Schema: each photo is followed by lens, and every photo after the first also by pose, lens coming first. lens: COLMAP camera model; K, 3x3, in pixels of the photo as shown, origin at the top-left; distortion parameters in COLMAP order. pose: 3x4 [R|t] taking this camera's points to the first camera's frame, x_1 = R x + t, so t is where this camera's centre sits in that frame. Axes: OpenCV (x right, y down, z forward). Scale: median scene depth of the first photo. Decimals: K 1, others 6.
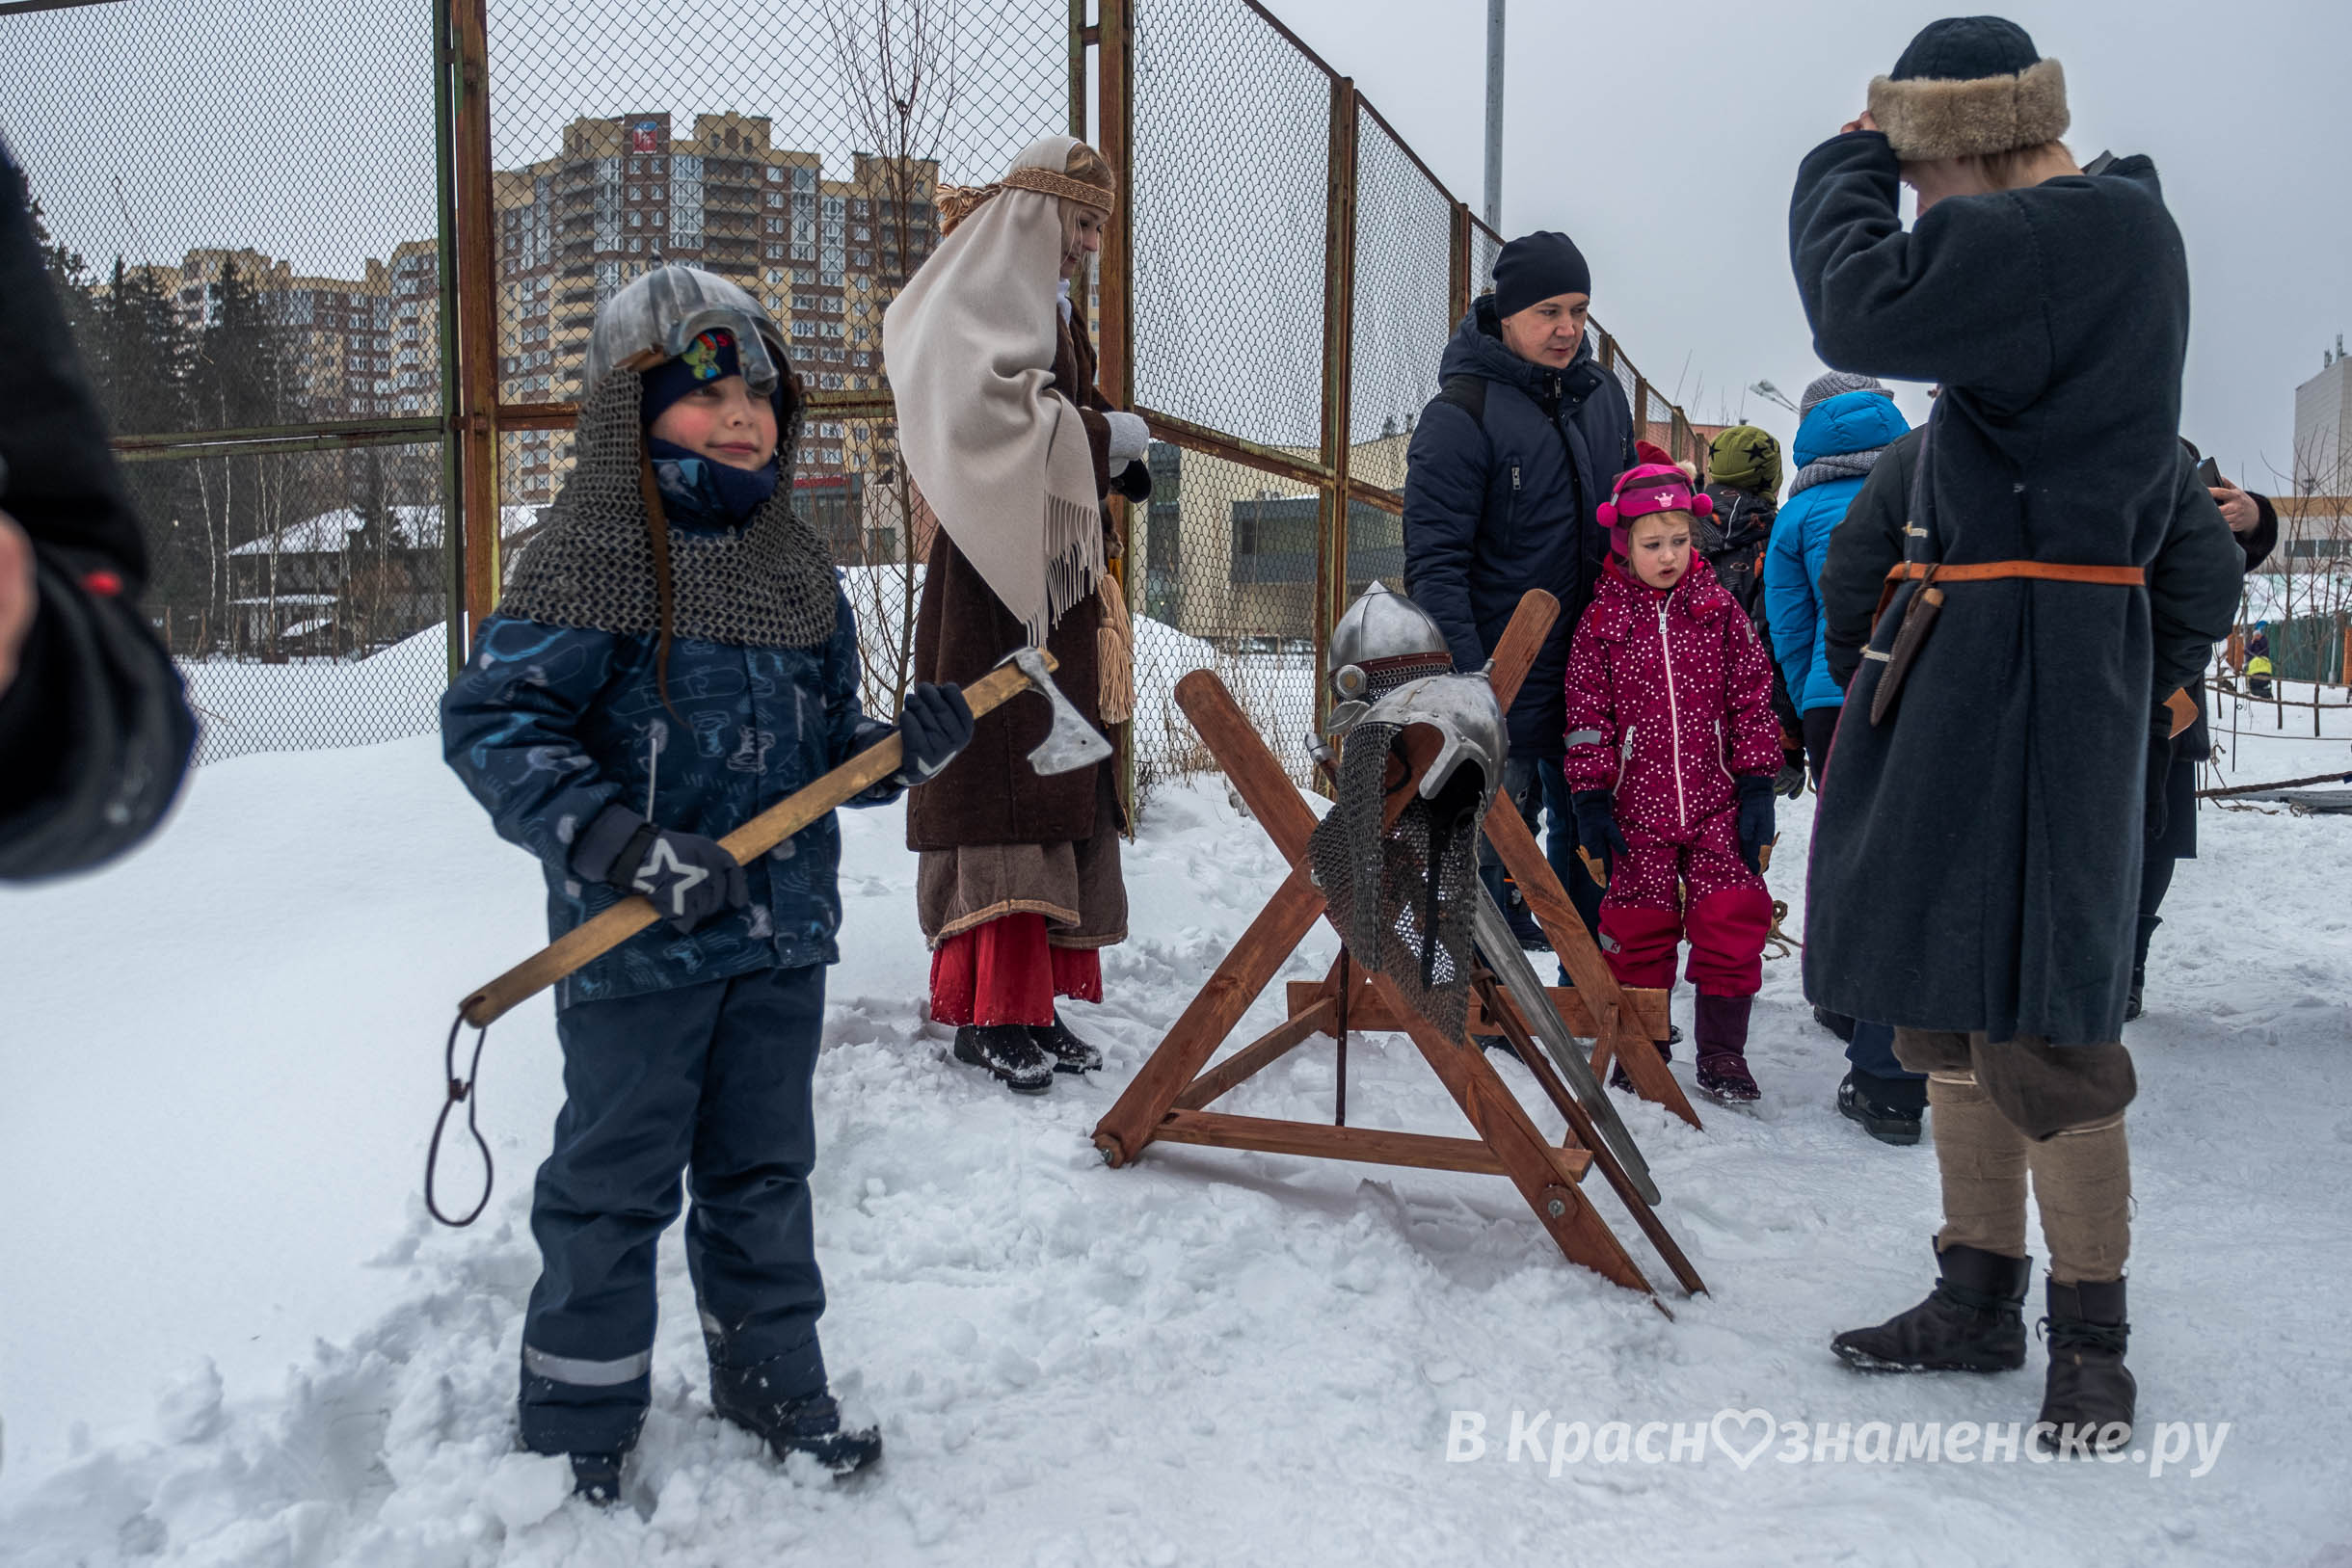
lens RADIAL K [[2177.8, 0, 1176.0], [0, 2177.8, 784.0], [0, 0, 1]] dist [-0.005064, 0.012669]
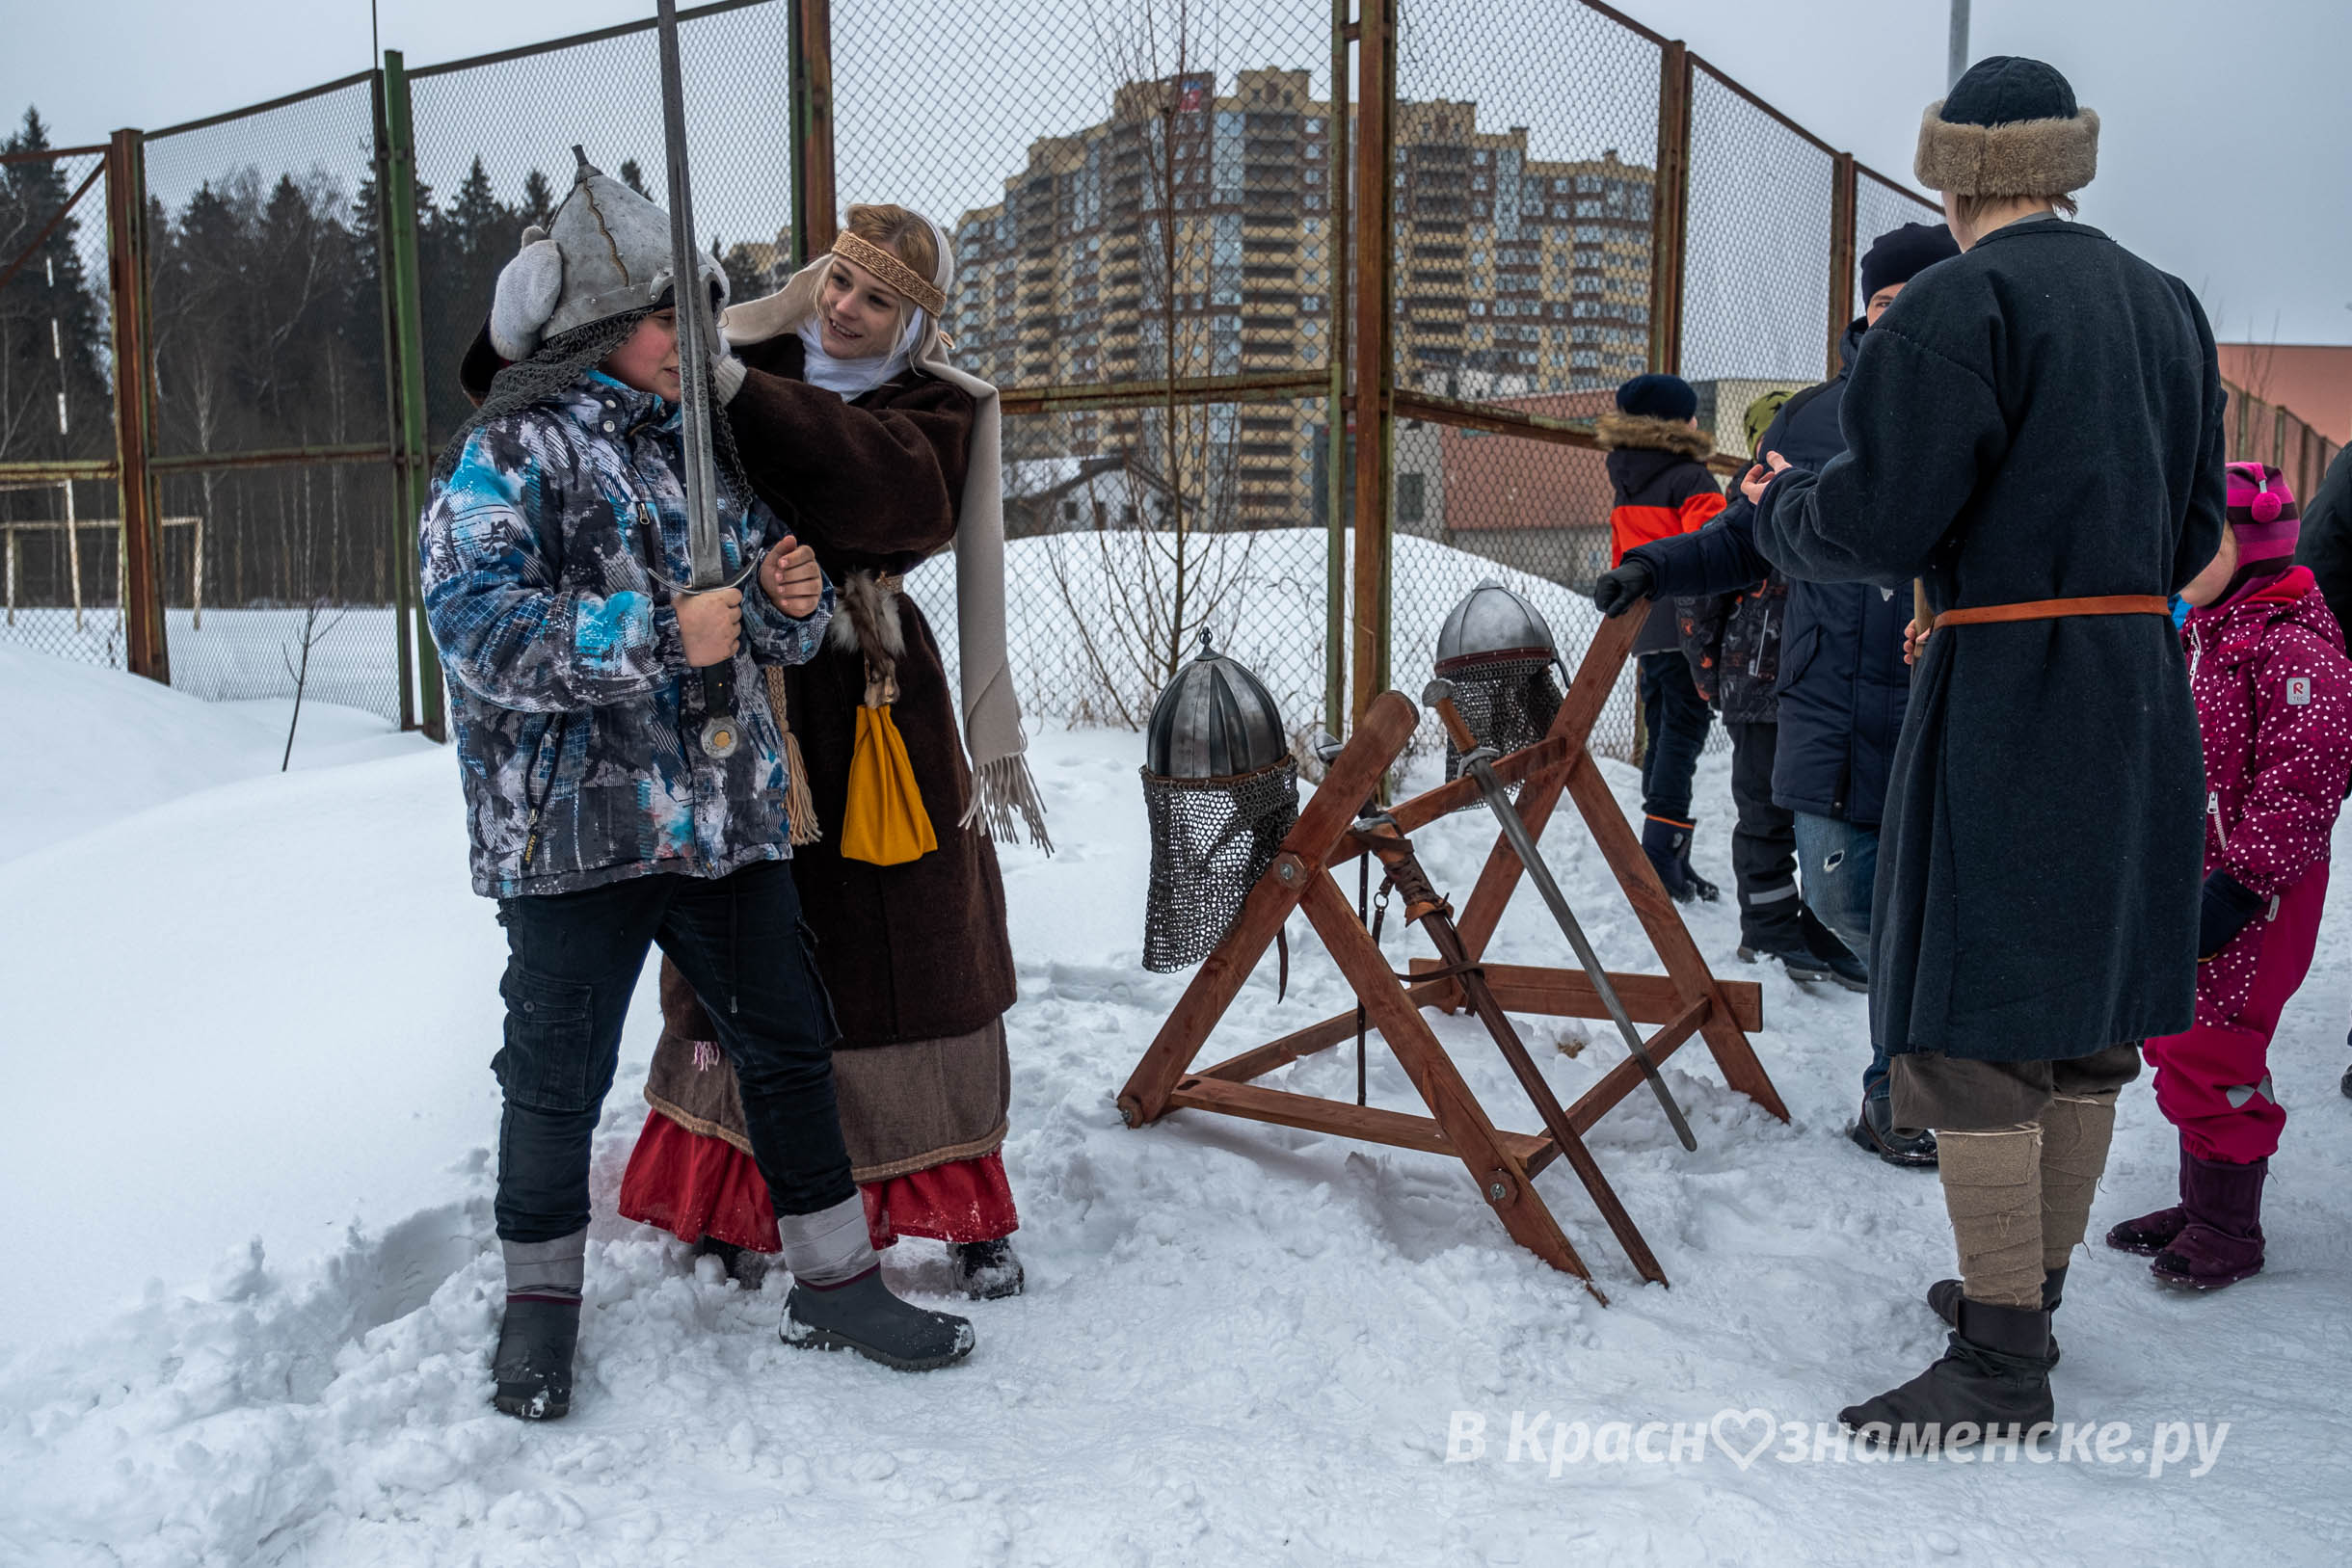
lens RADIAL K [[2177.8, 0, 1176.0], [0, 2177.8, 784.0], [0, 0, 1]] dist [-0.005064, 0.012669]
pose [[0.966088, 0.020611, -0.257390, 0.151597], [-0.013466, 0.999474, 0.029493, -0.016405], [0.257862, -0.025027, 0.965858, -0.028023]]
